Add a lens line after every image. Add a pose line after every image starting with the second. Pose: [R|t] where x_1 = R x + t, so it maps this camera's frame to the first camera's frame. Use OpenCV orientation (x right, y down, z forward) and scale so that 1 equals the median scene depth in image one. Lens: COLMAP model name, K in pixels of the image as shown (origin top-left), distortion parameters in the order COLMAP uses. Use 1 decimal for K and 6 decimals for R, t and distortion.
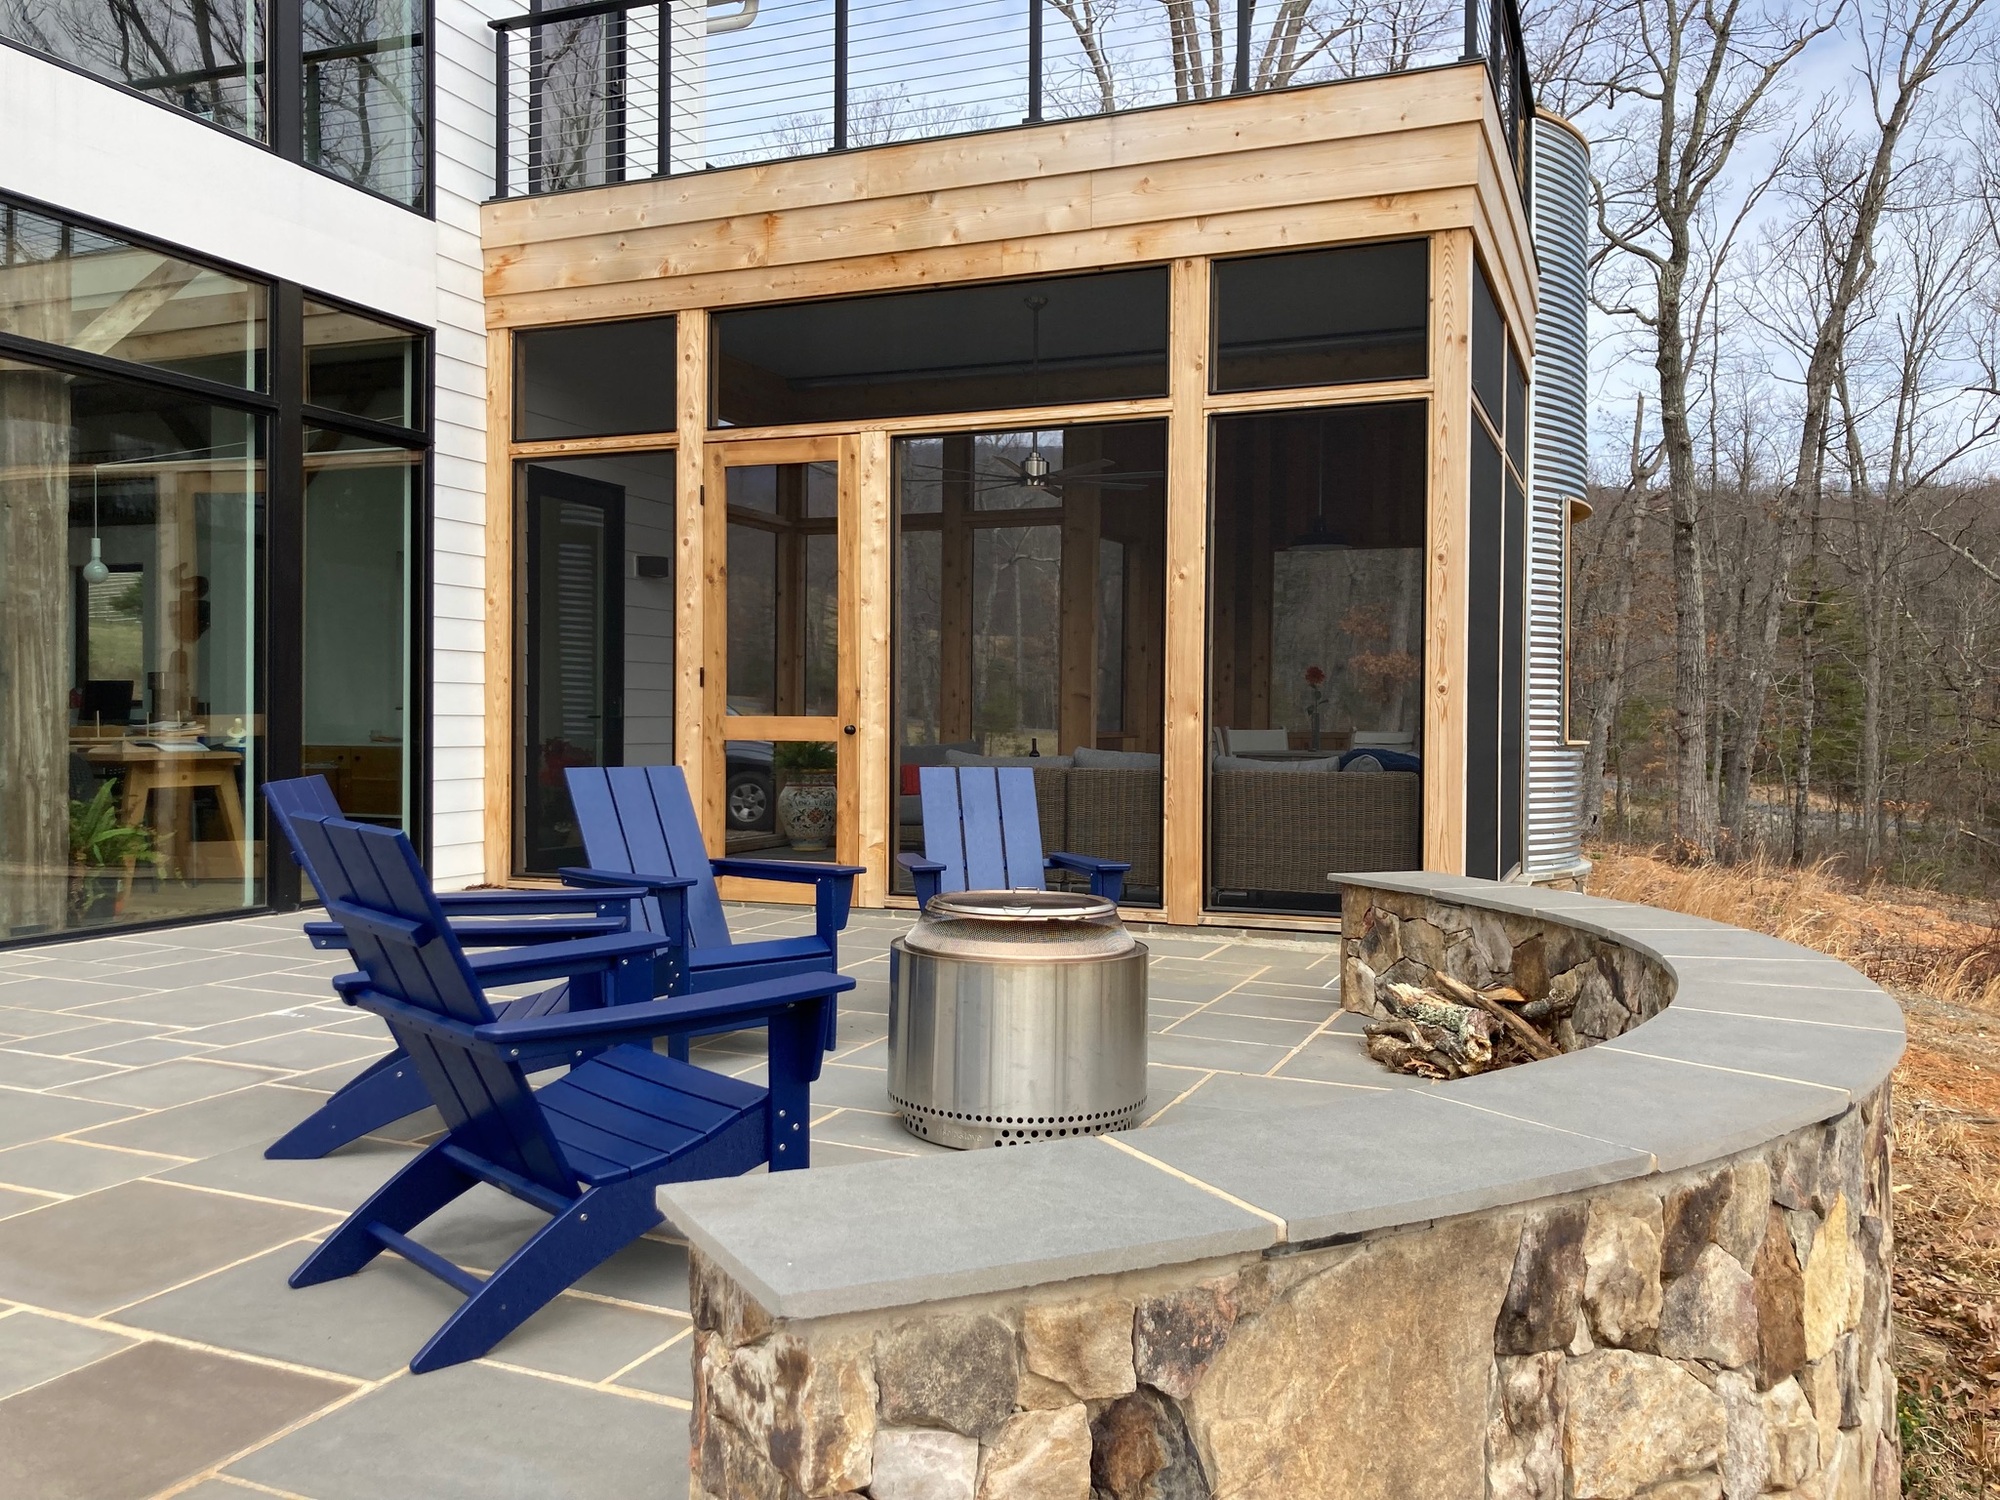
lens RADIAL K [[1666.1, 0, 1003.8], [0, 1666.1, 757.8], [0, 0, 1]] dist [0.057007, -0.106744]
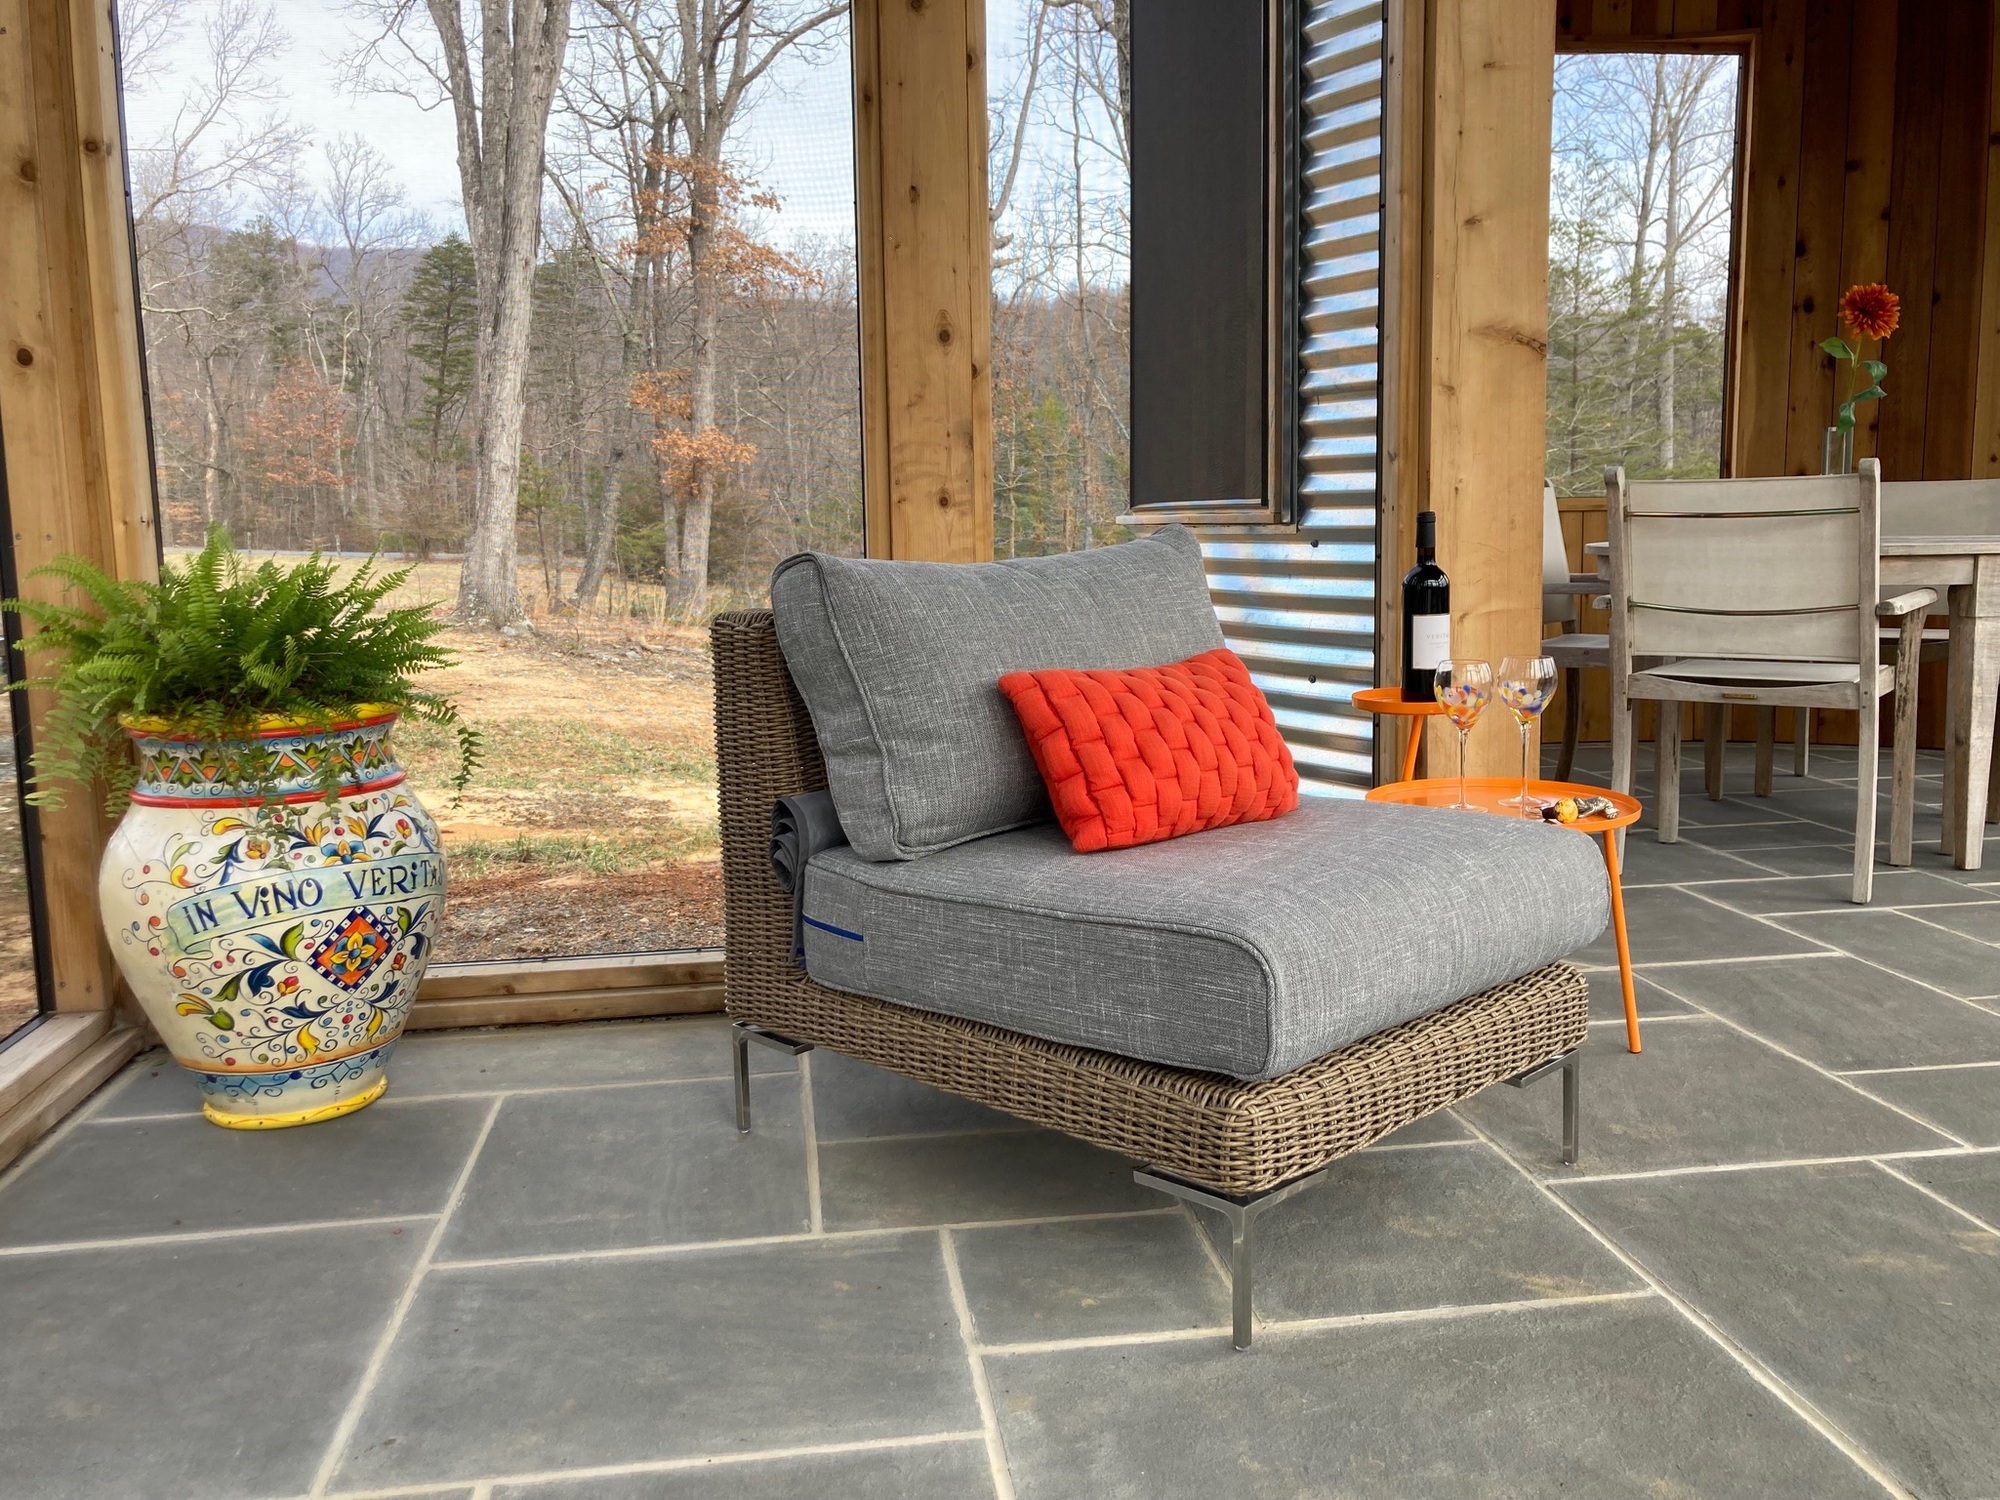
lens RADIAL K [[1666.1, 0, 1003.8], [0, 1666.1, 757.8], [0, 0, 1]] dist [0.057007, -0.106744]
pose [[0.874724, -0.087016, 0.476746, -0.137343], [0.031285, 0.991835, 0.123629, -0.008574], [-0.483611, -0.093226, 0.870304, 0.798637]]
